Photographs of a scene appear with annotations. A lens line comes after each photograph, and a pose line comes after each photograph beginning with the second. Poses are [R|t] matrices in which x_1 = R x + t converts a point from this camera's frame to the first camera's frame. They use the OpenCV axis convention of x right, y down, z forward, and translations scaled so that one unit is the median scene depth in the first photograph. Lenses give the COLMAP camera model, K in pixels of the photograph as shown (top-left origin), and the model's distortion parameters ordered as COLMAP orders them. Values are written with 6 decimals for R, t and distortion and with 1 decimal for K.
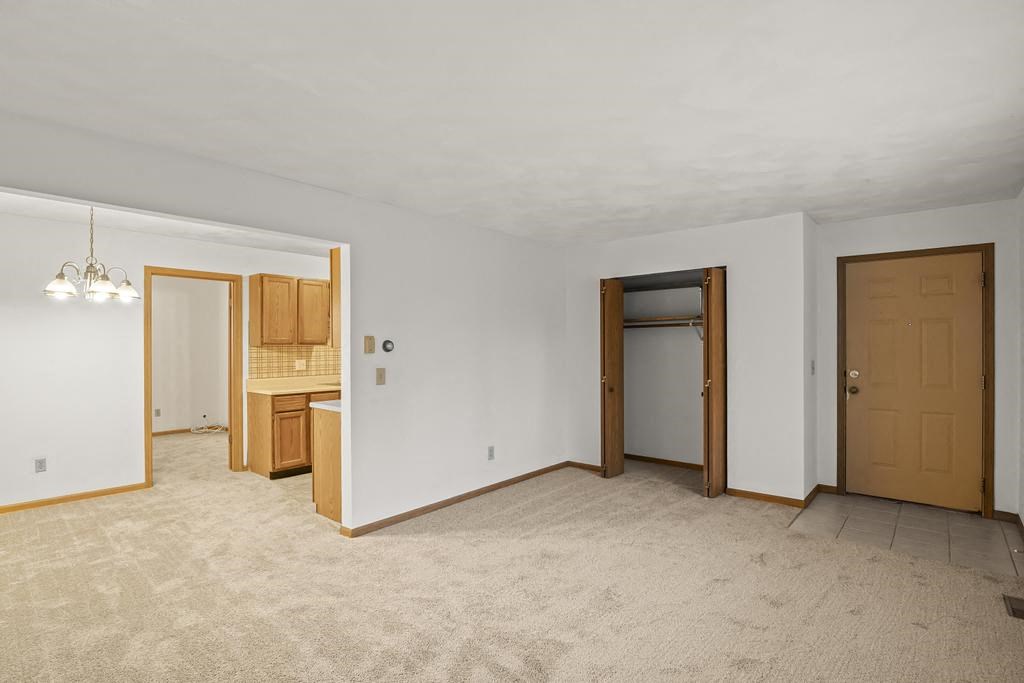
lens RADIAL K [[518.6, 0, 512.9], [0, 518.6, 344.5], [0, 0, 1]] dist [-0.023254, 0.001054]
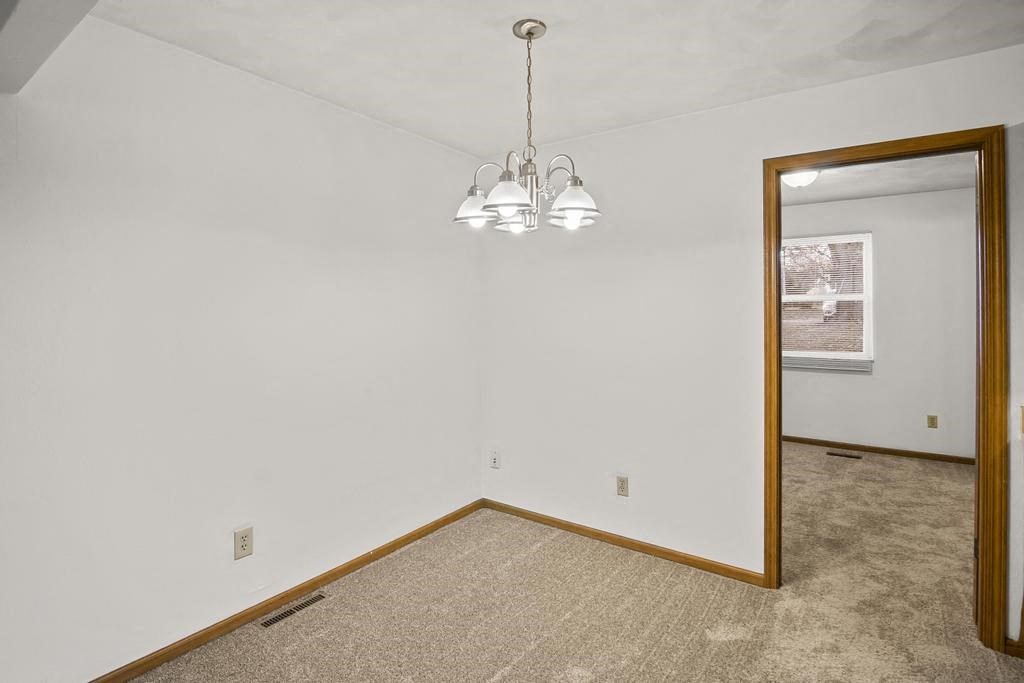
lens RADIAL K [[518.6, 0, 520.6], [0, 518.6, 304.2], [0, 0, 1]] dist [-0.023254, 0.001054]
pose [[0.103252, 0.003505, -0.994649, -0.198653], [-0.010448, 0.999942, 0.002439, -0.006744], [0.994600, 0.010141, 0.103283, 0.625764]]
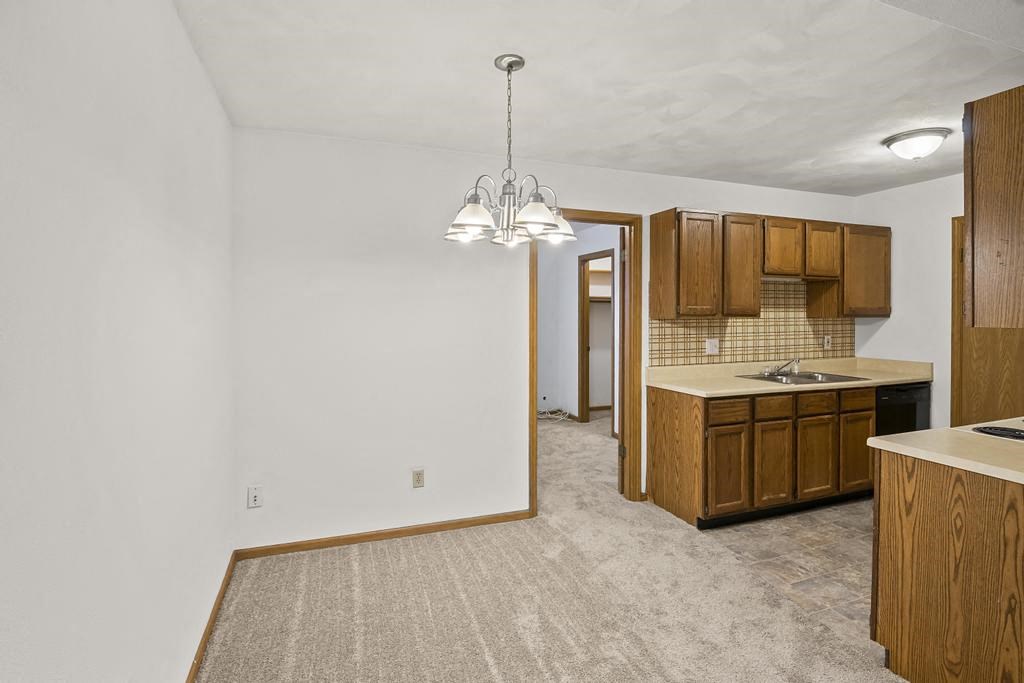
lens RADIAL K [[518.6, 0, 498.8], [0, 518.6, 315.5], [0, 0, 1]] dist [-0.023254, 0.001054]
pose [[0.871108, 0.005005, -0.491066, -0.362925], [-0.002316, 0.999979, 0.006083, -0.004447], [0.491086, -0.004162, 0.871101, 0.318090]]
